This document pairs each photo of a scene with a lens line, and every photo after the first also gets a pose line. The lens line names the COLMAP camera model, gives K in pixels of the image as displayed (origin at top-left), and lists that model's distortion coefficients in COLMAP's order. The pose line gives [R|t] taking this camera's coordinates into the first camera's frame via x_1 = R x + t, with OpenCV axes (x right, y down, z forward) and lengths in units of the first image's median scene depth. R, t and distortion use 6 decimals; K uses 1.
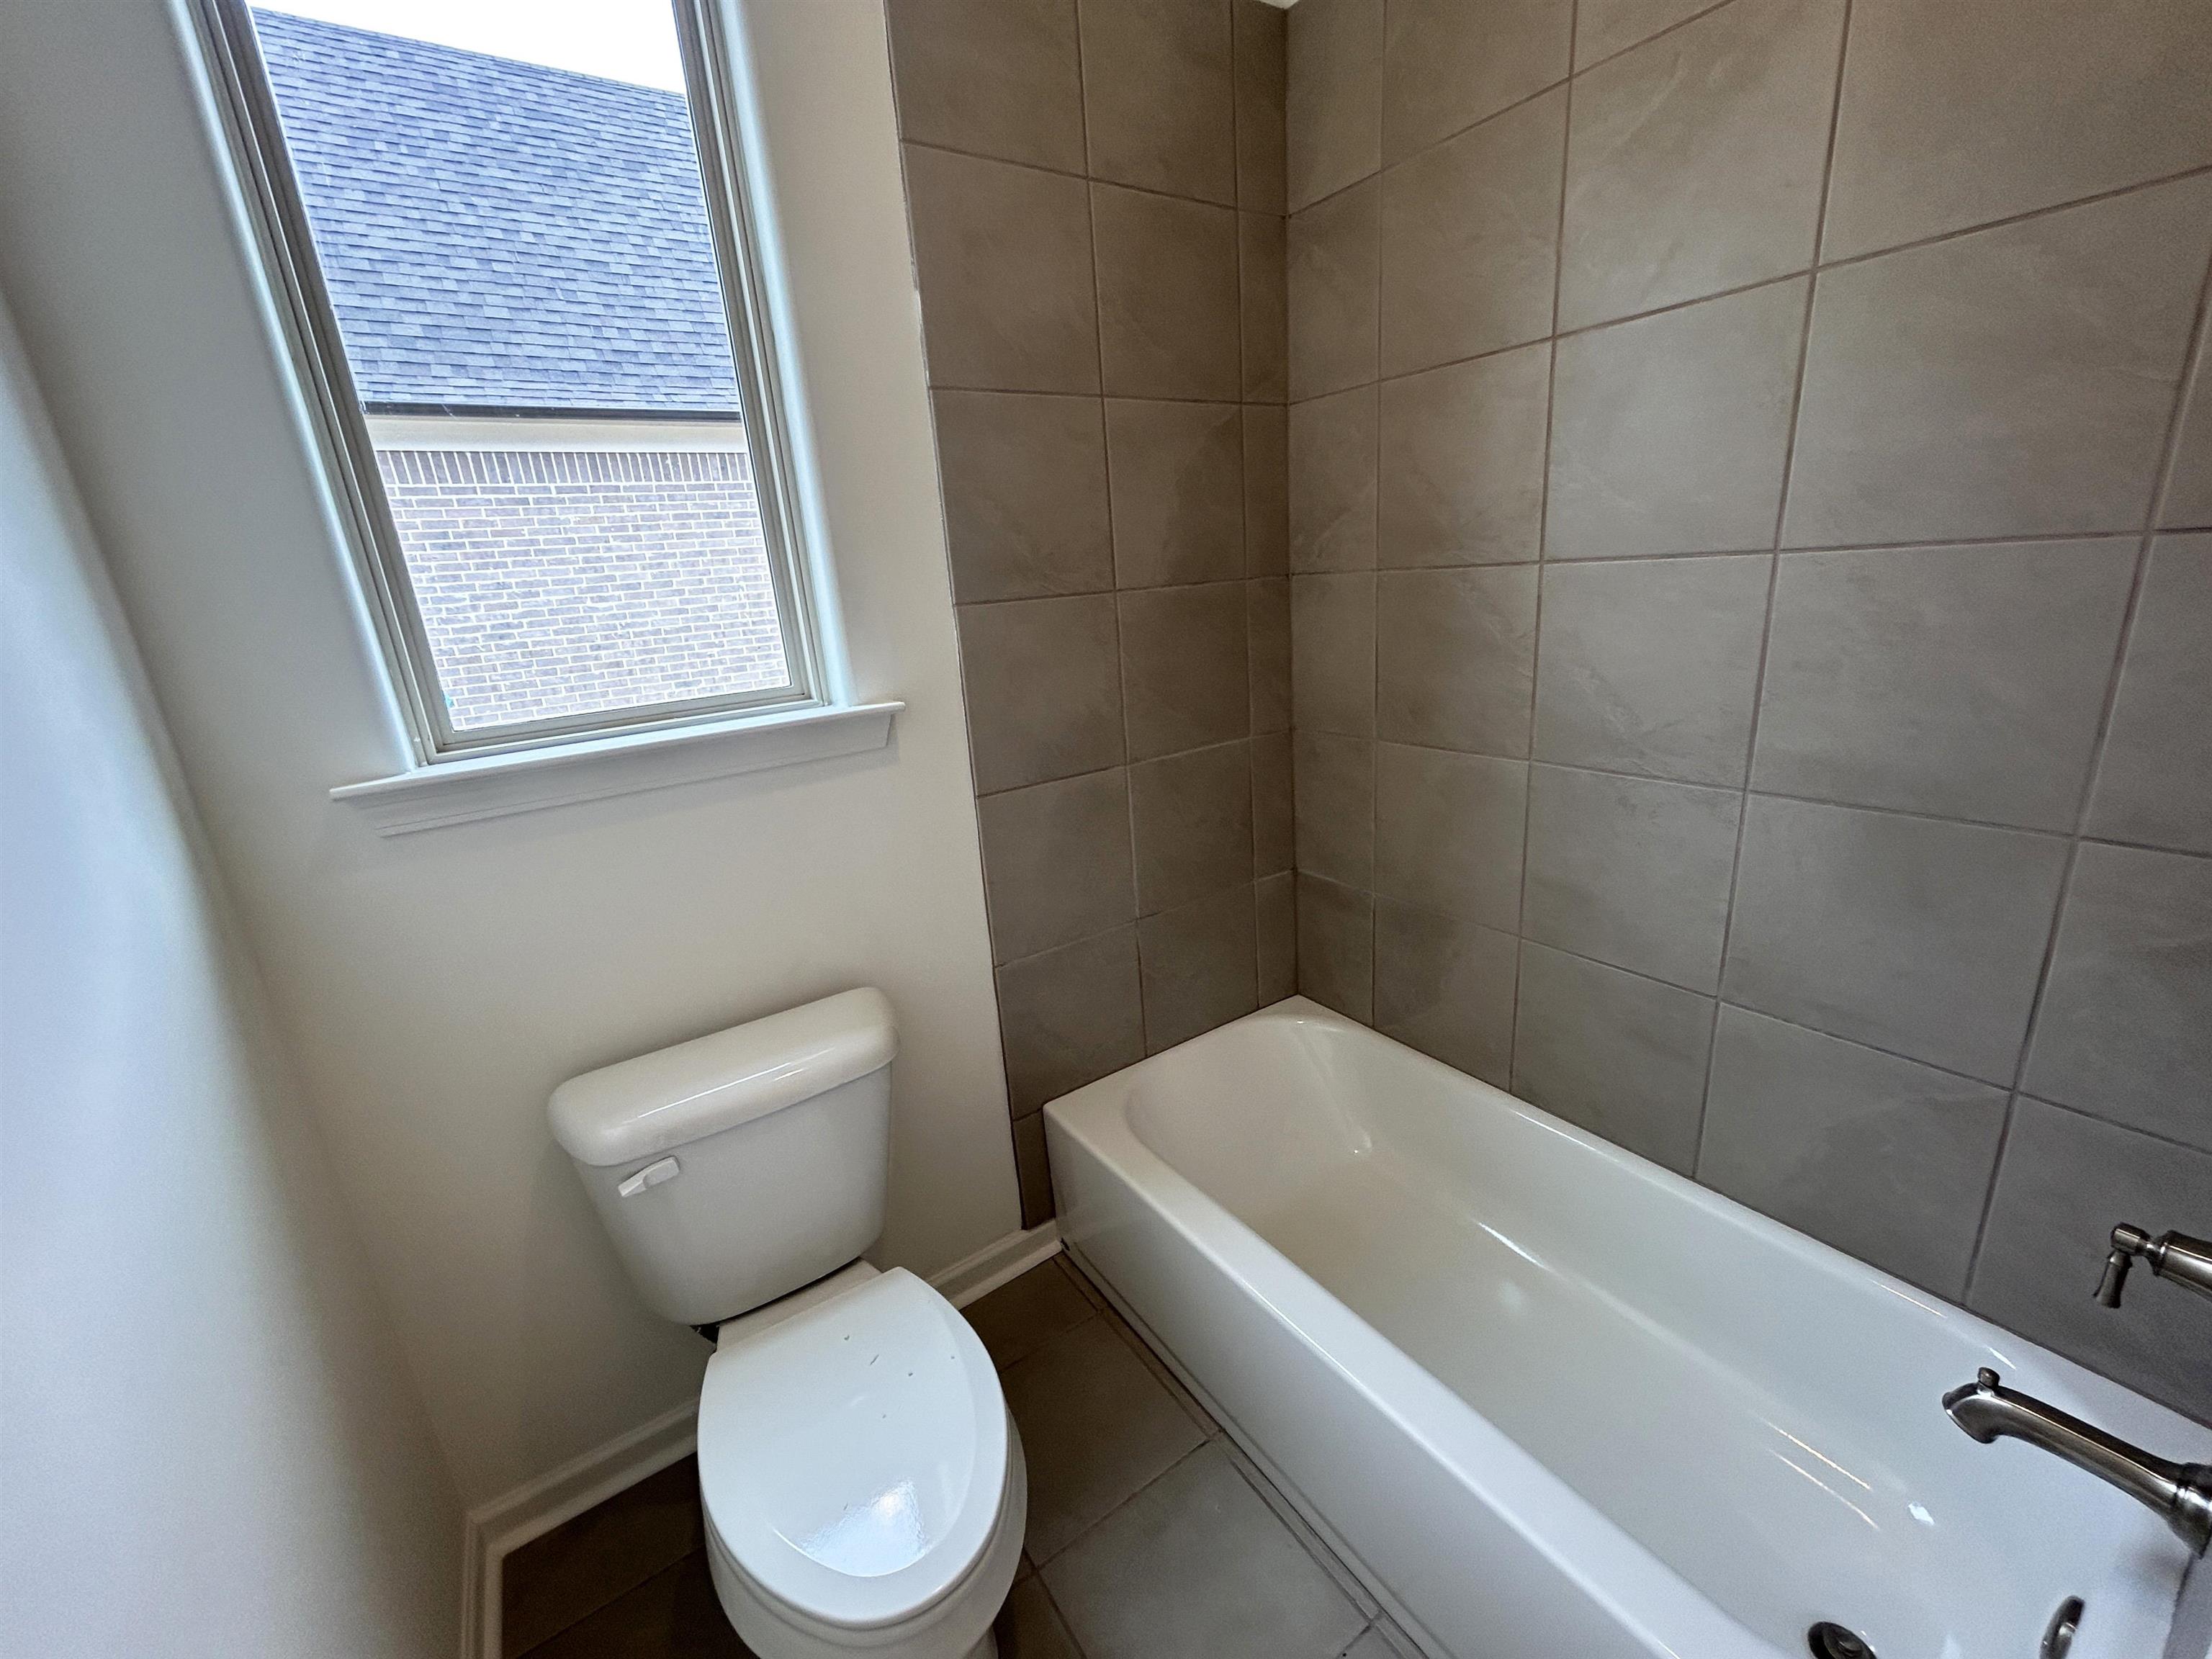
lens RADIAL K [[899.0, 0, 1115.0], [0, 899.0, 833.0], [0, 0, 1]] dist [0.001246, -0.000285]
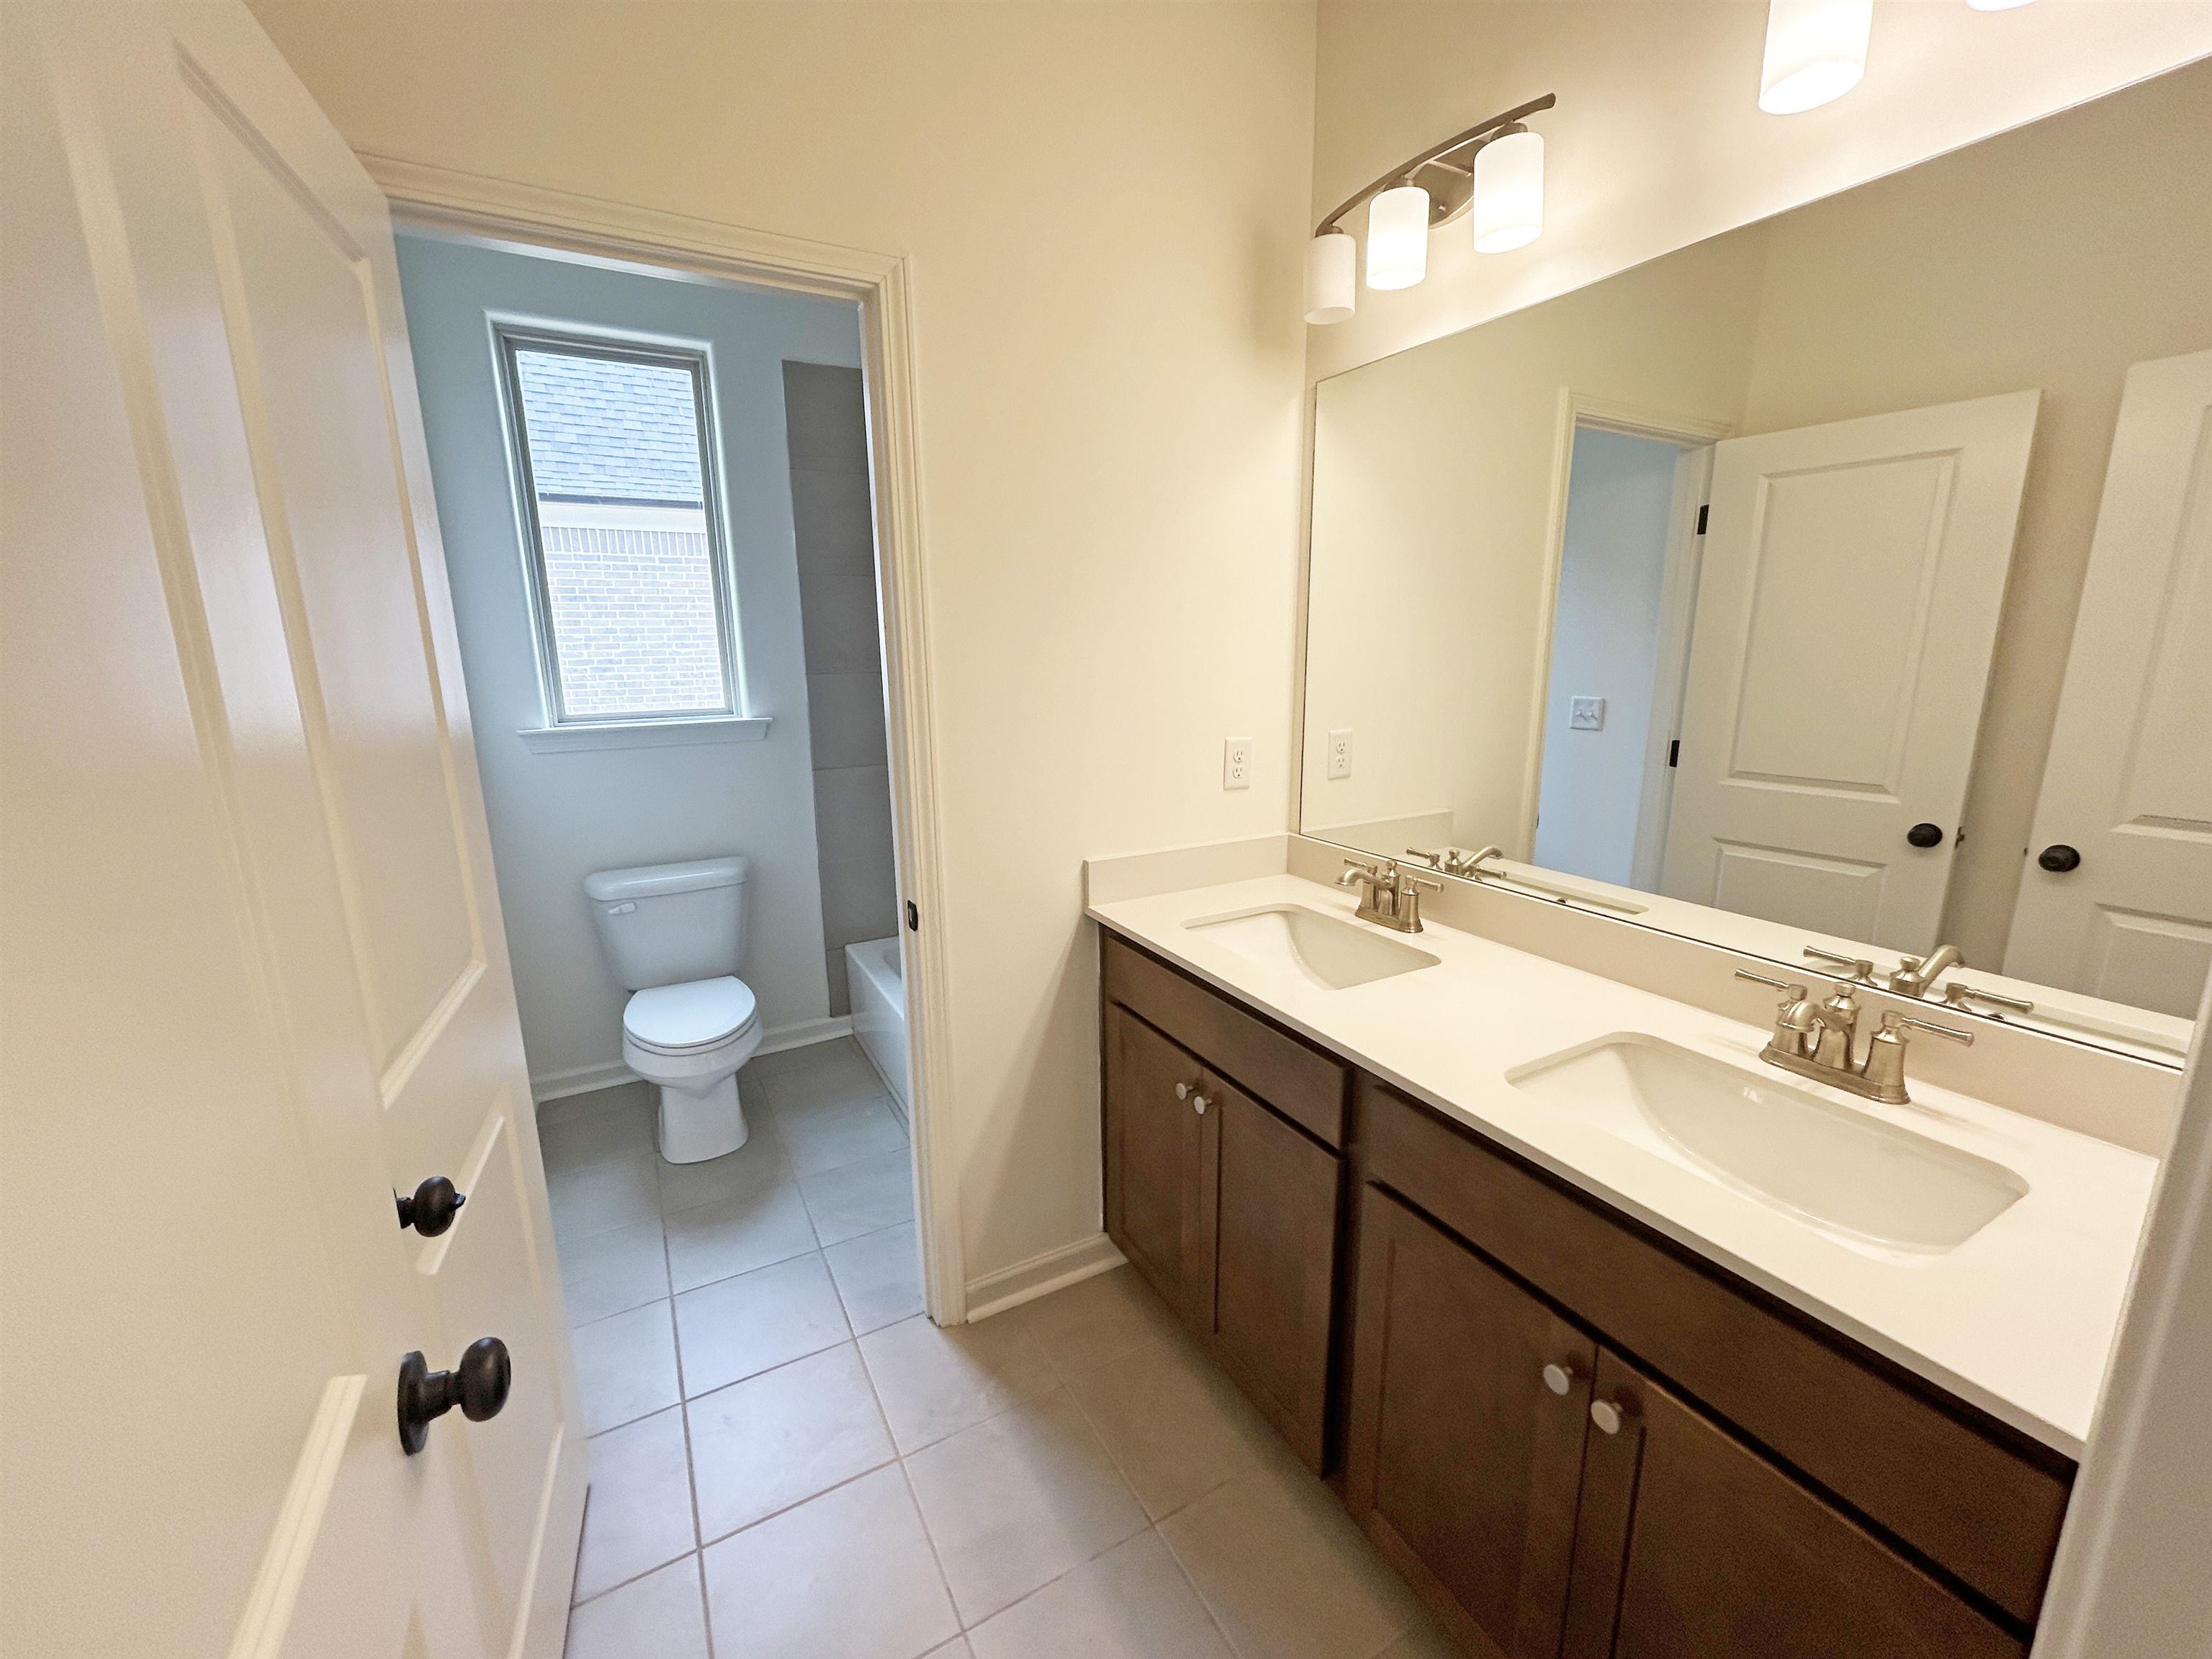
lens RADIAL K [[899.0, 0, 1102.0], [0, 899.0, 827.7], [0, 0, 1]] dist [0.001246, -0.000285]
pose [[0.993490, 0.078758, -0.082309, 0.143771], [-0.084953, 0.993582, -0.074684, 0.040277], [0.075899, 0.081190, 0.993805, -0.198703]]
